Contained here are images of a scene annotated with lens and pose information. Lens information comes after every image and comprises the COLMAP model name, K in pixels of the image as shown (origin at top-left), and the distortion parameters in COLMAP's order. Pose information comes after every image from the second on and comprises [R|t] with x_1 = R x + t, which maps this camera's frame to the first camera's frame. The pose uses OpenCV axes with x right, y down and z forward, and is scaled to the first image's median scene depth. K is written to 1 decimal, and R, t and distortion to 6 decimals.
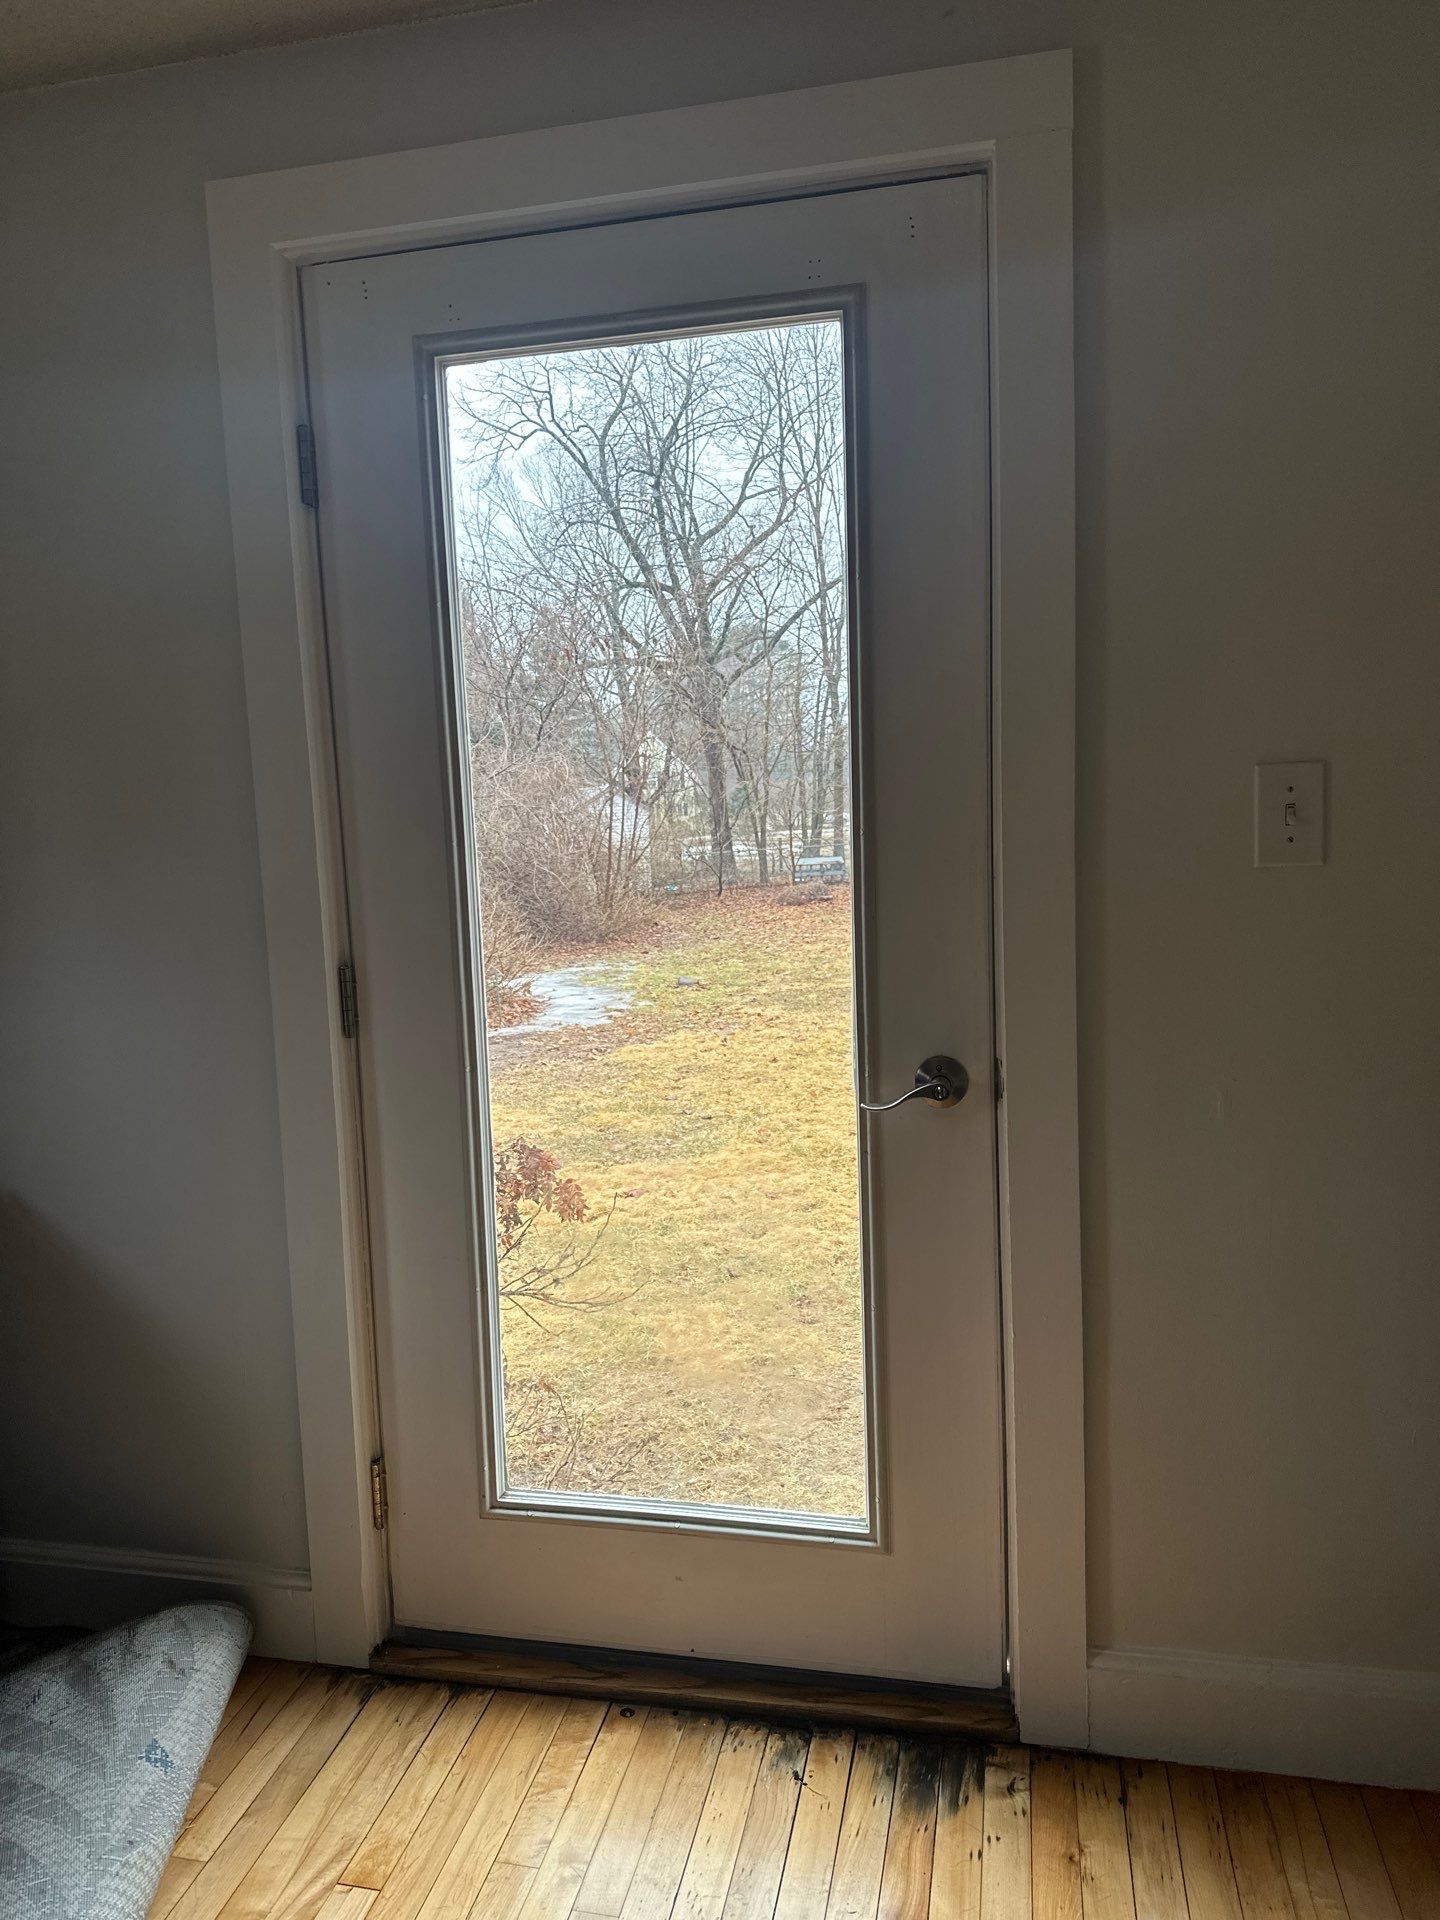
lens RADIAL K [[1368.7, 0, 716.2], [0, 1368.7, 959.4], [0, 0, 1]] dist [-0.002109, -0.003774]
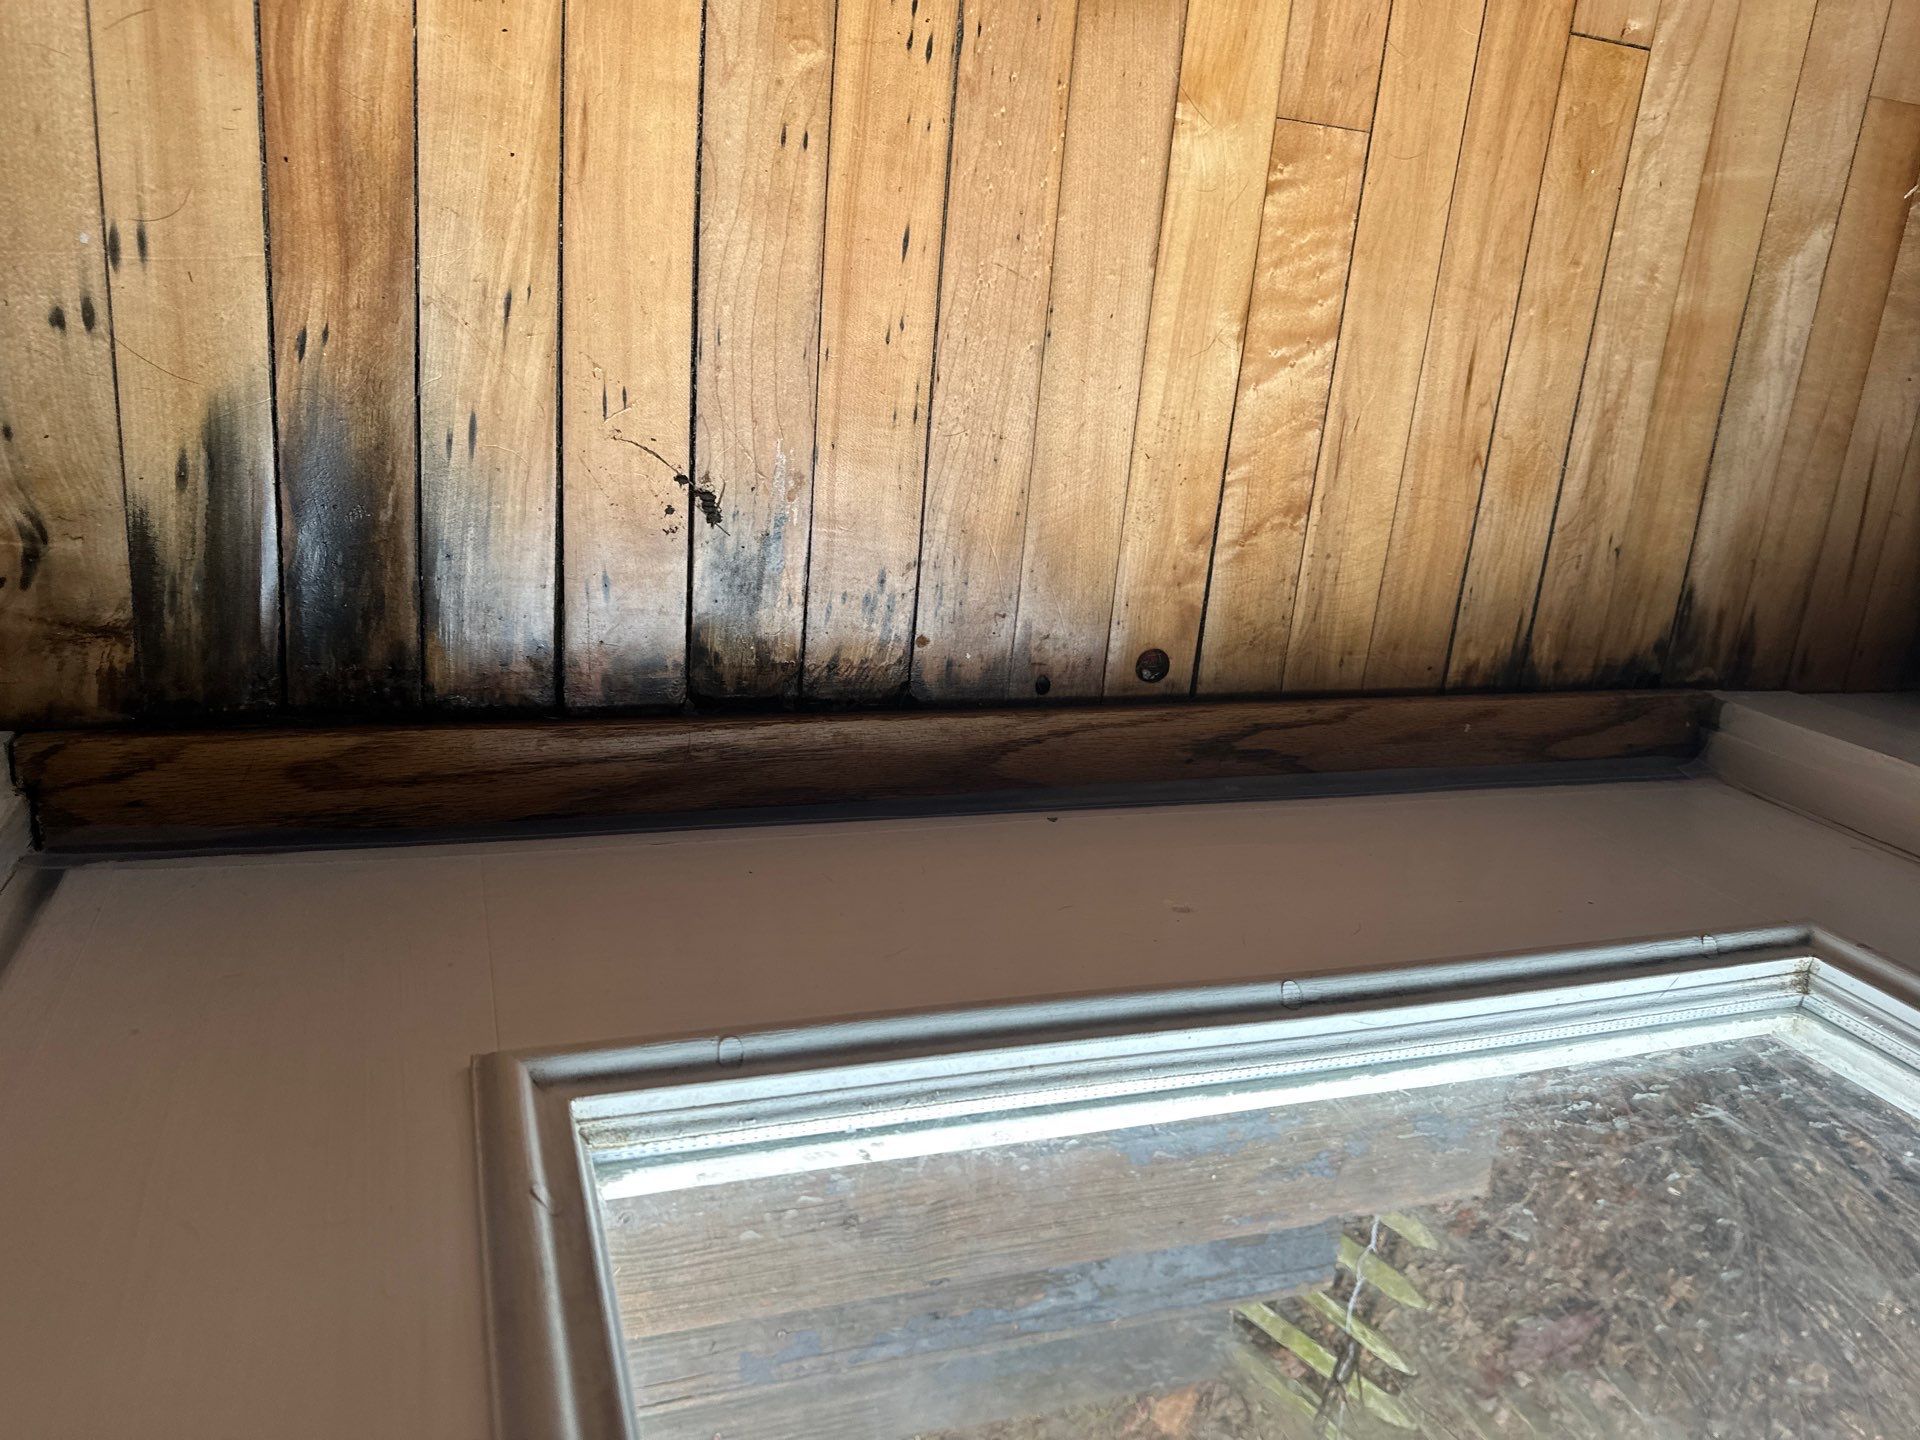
lens RADIAL K [[1368.7, 0, 959.7], [0, 1368.7, 716.2], [0, 0, 1]] dist [-0.002109, -0.003774]
pose [[-0.943207, 0.209018, -0.258210, 0.096854], [-0.325543, -0.426649, 0.843796, 0.235309], [0.066203, 0.879933, 0.470463, 0.846171]]
